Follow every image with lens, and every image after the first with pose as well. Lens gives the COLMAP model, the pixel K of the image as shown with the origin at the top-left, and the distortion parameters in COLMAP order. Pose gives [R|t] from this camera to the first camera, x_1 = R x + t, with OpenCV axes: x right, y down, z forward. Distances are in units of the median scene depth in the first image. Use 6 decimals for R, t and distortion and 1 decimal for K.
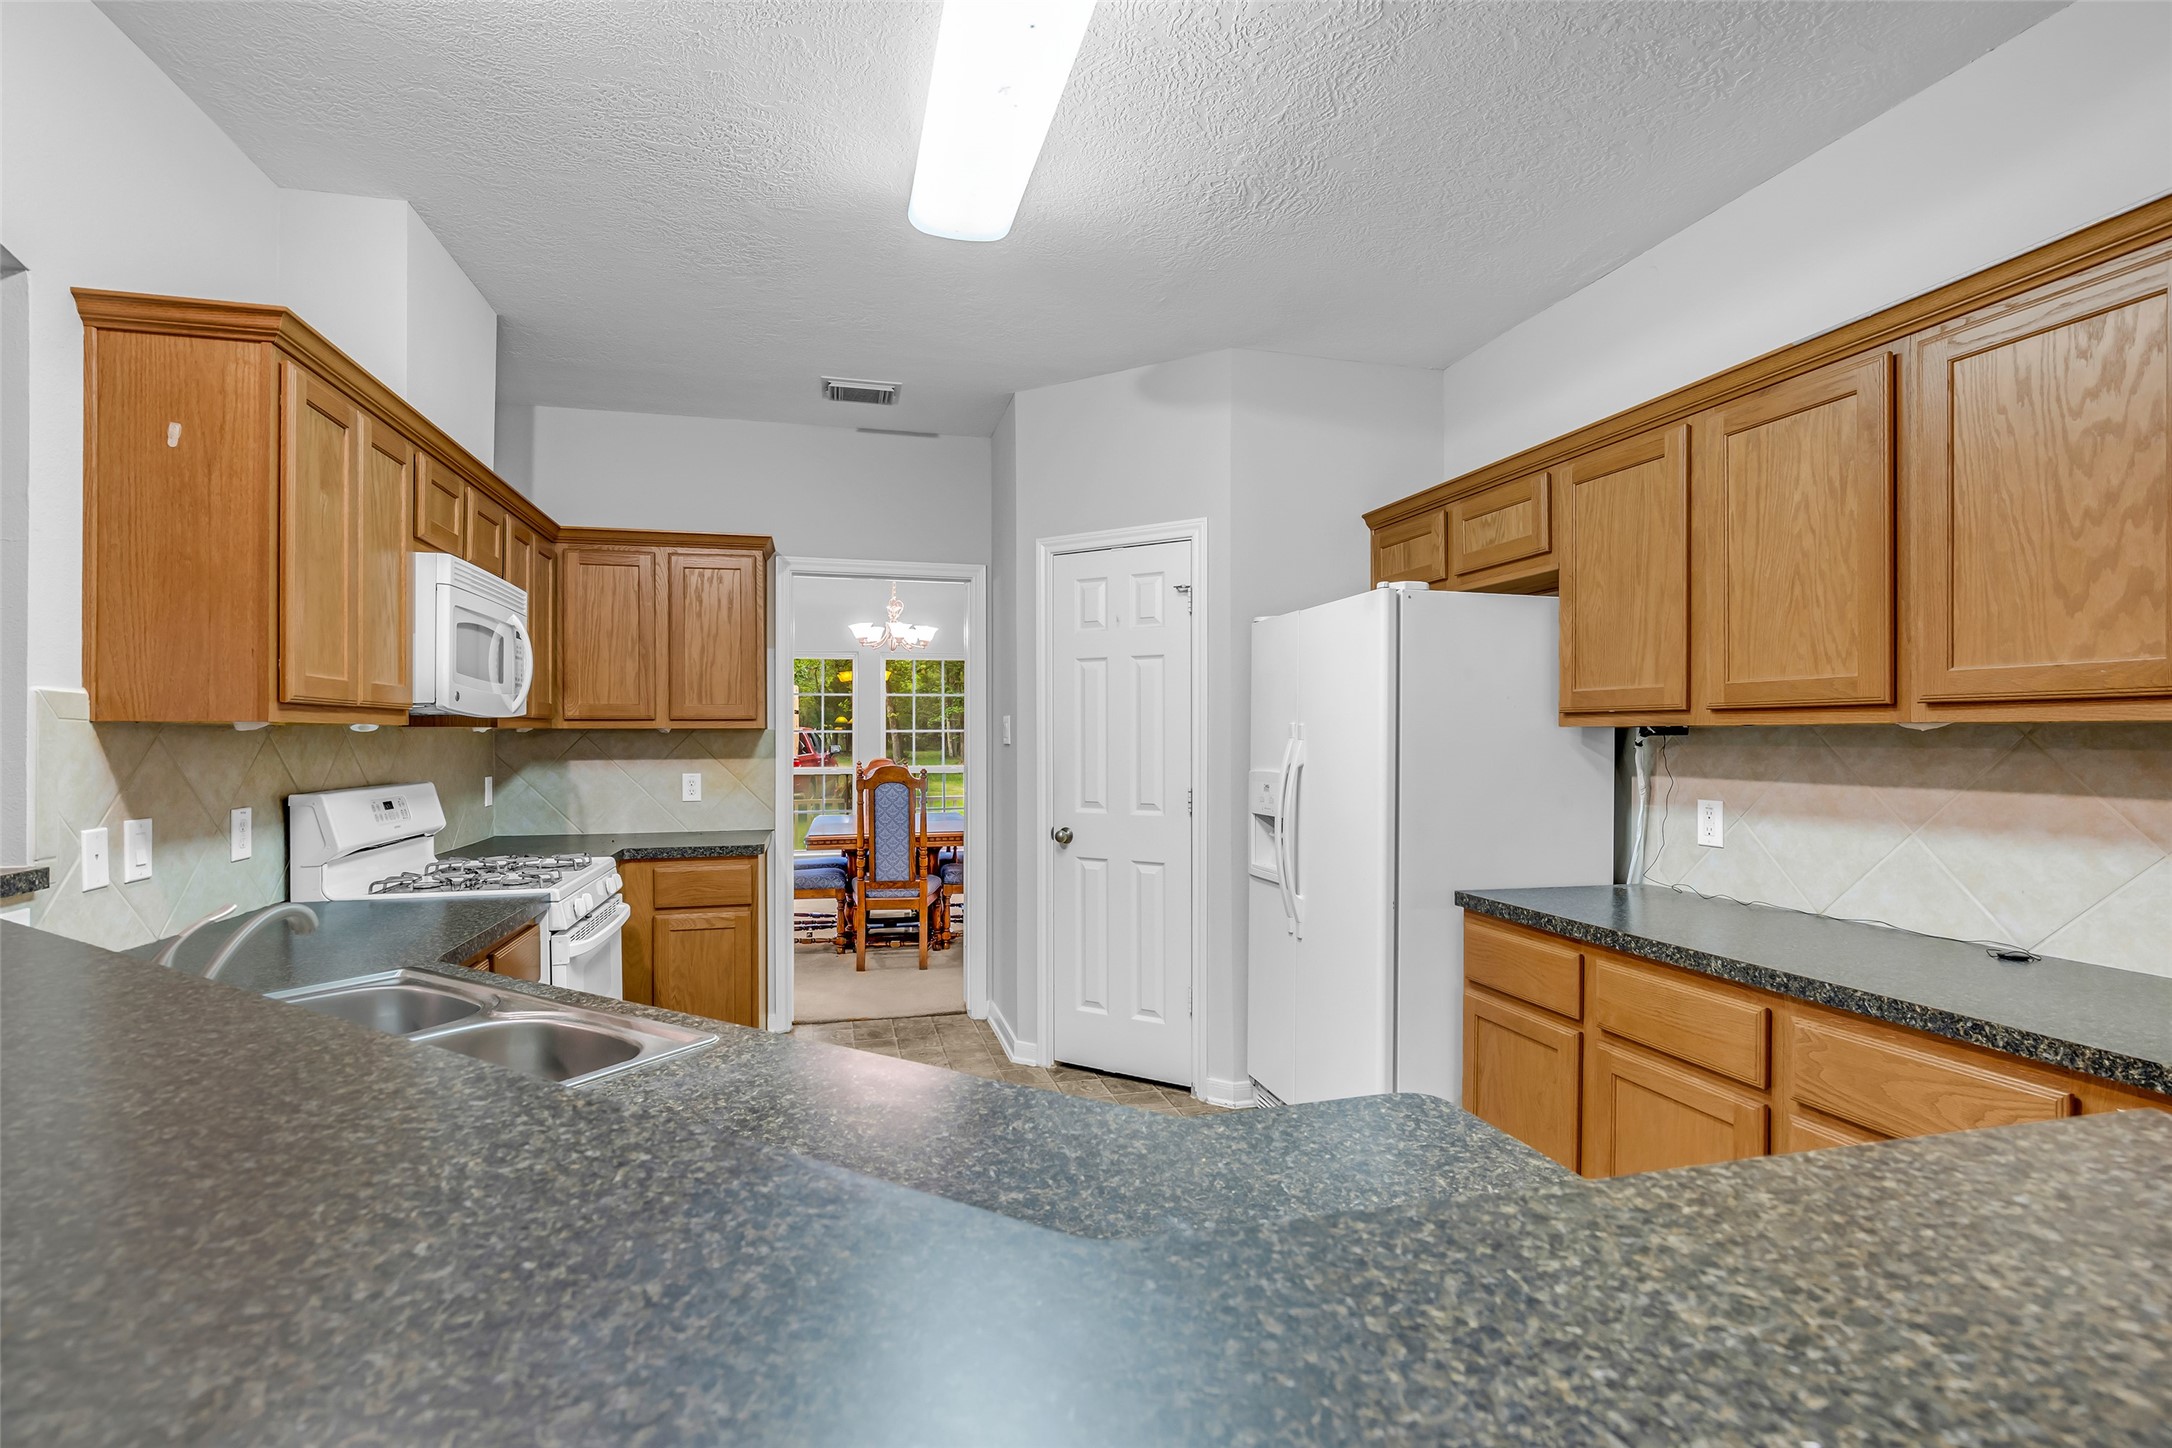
lens RADIAL K [[1012.5, 0, 1074.0], [0, 1012.5, 730.7], [0, 0, 1]] dist [-0.009779, 0.001647]
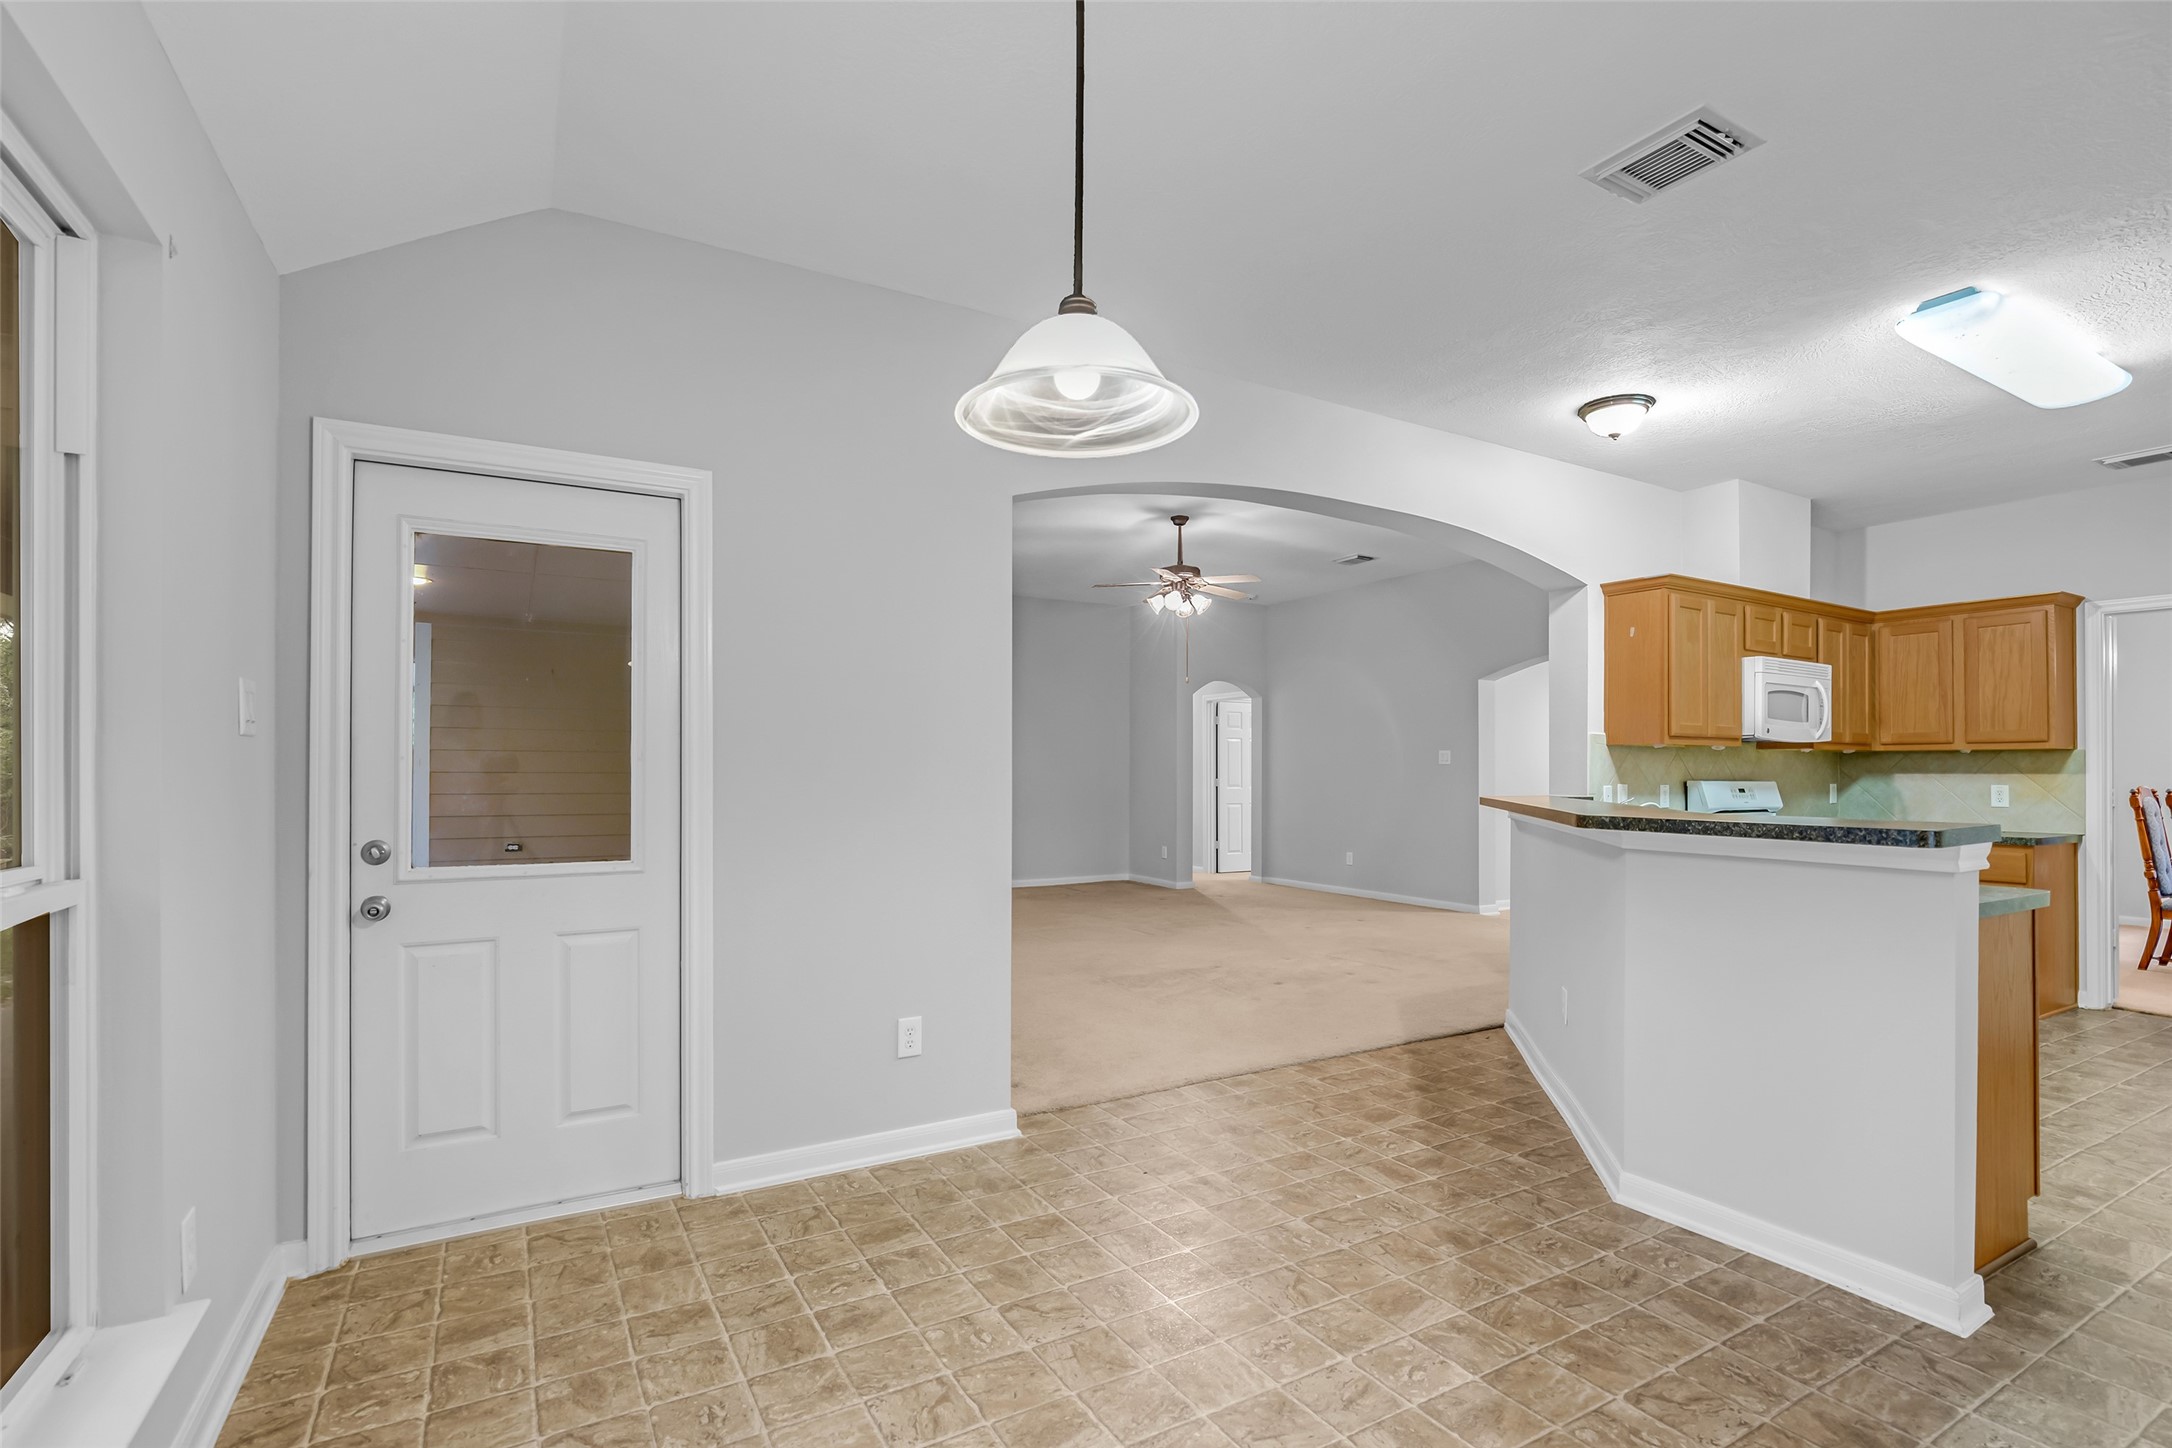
lens RADIAL K [[1011.0, 0, 1080.4], [0, 1011.0, 756.6], [0, 0, 1]] dist [-0.020977, 0.008163]
pose [[0.279096, -0.009815, -0.960213, 0.852614], [-0.002697, 0.999936, -0.011005, 0.039428], [0.960259, 0.005661, 0.279052, -0.774539]]
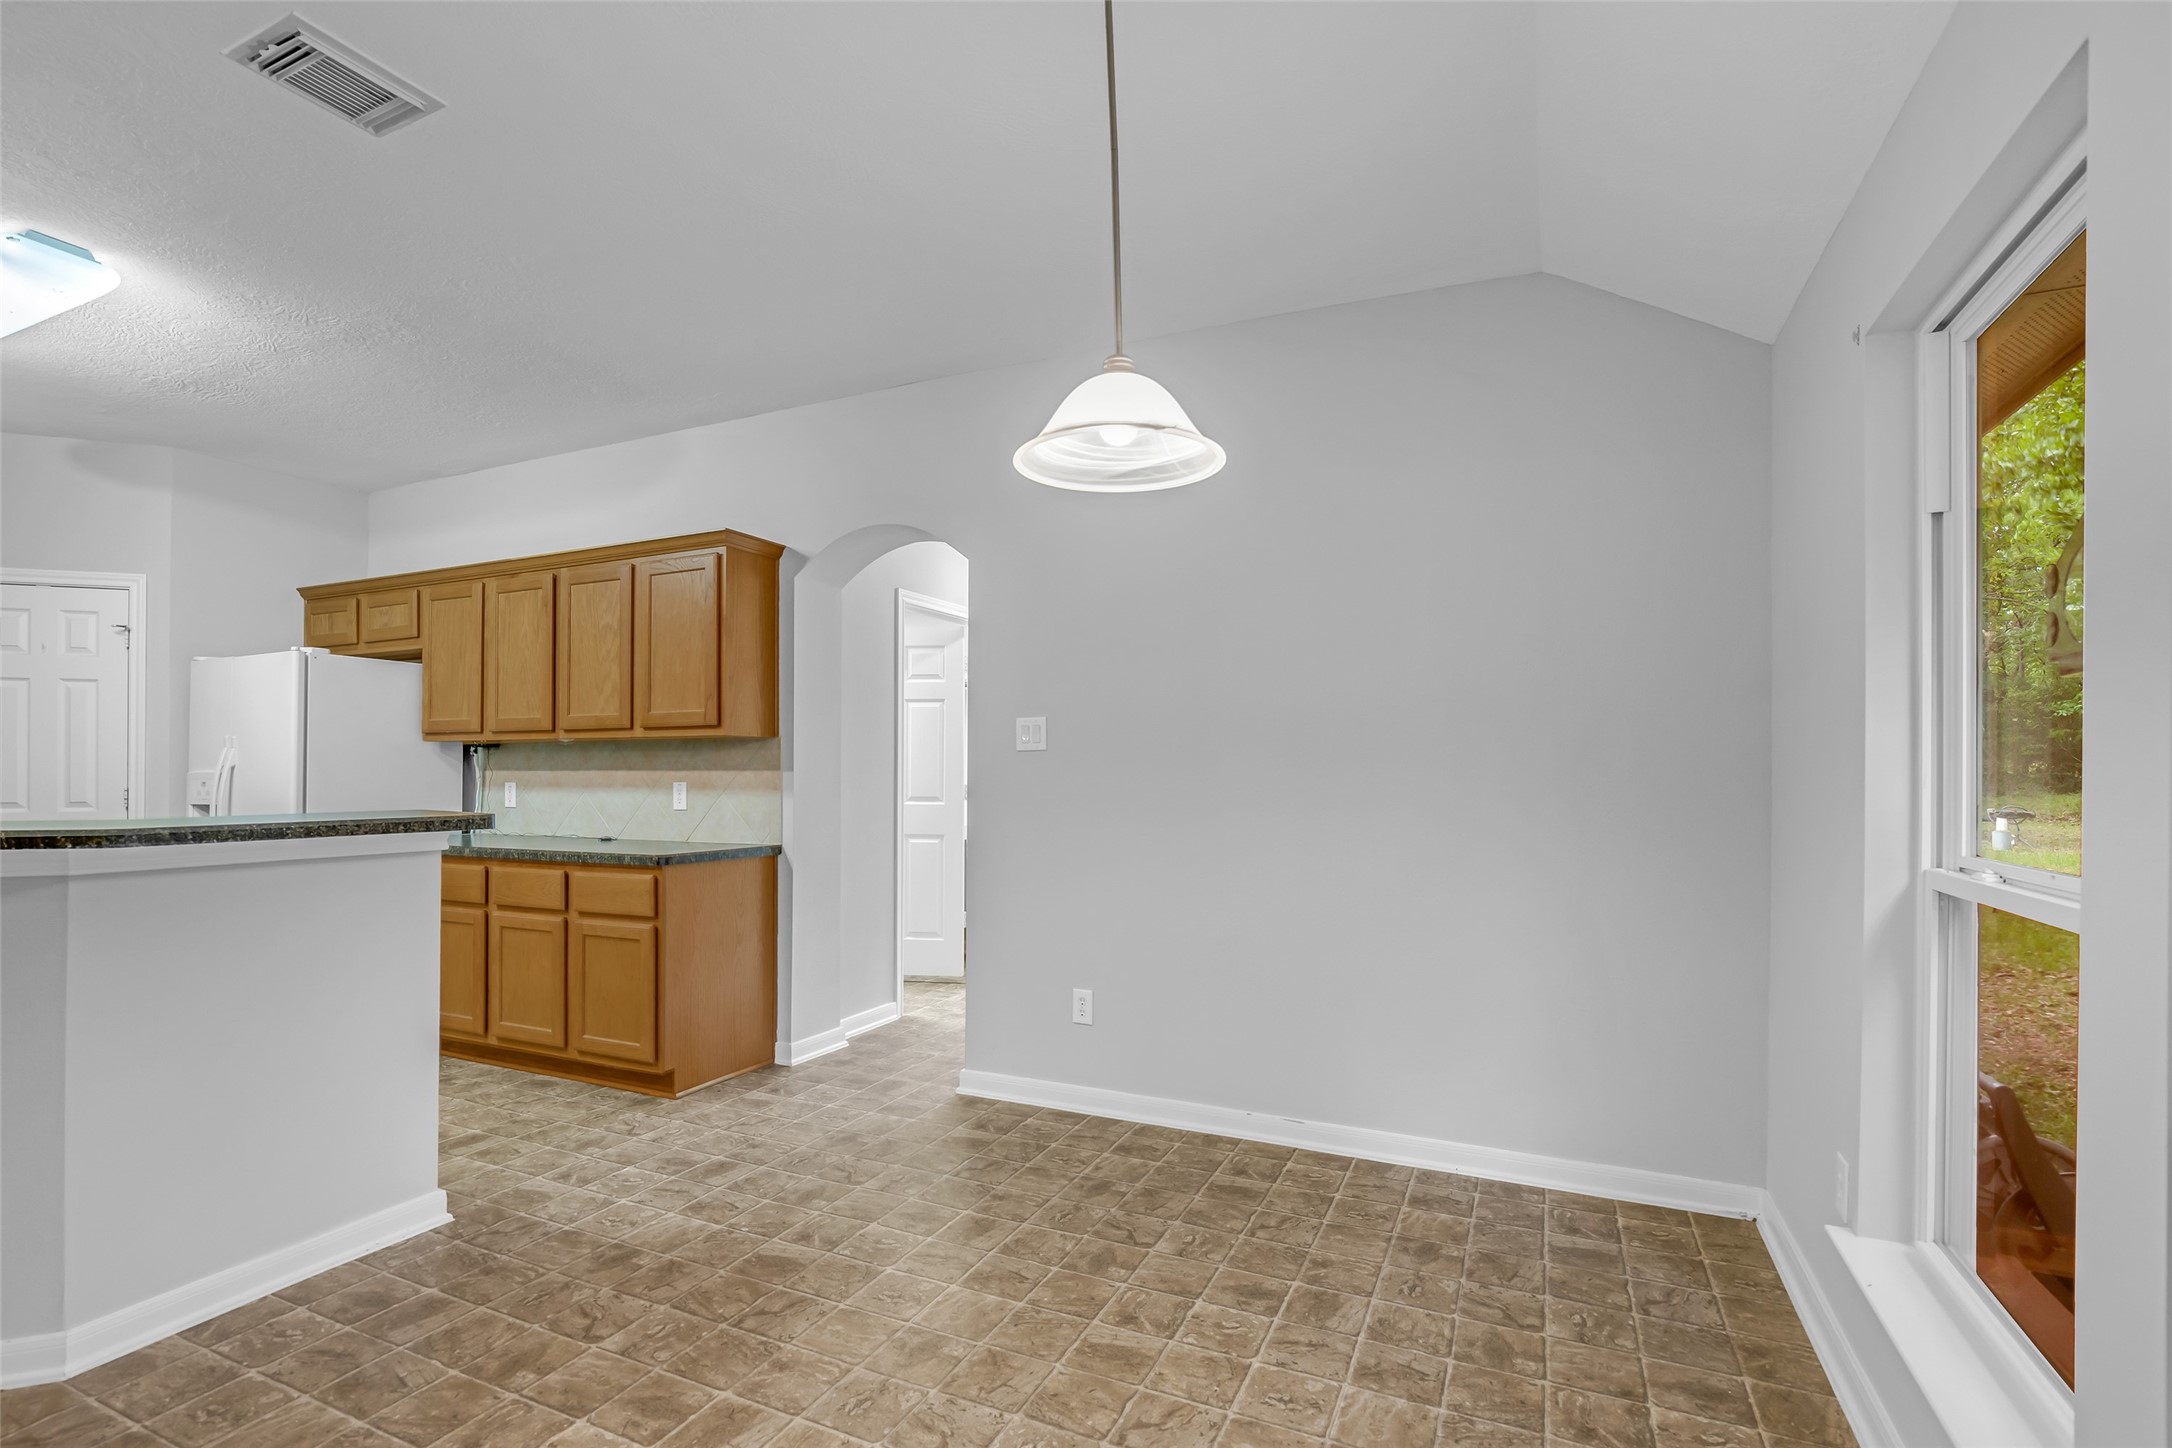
lens RADIAL K [[1000.9, 0, 1080.1], [0, 1000.9, 769.9], [0, 0, 1]] dist [-0.013336, -0.000004]
pose [[0.631276, 0.001440, 0.775557, -0.127377], [-0.004250, 0.999990, 0.001602, 0.039286], [-0.775547, -0.004307, 0.631275, -0.976946]]
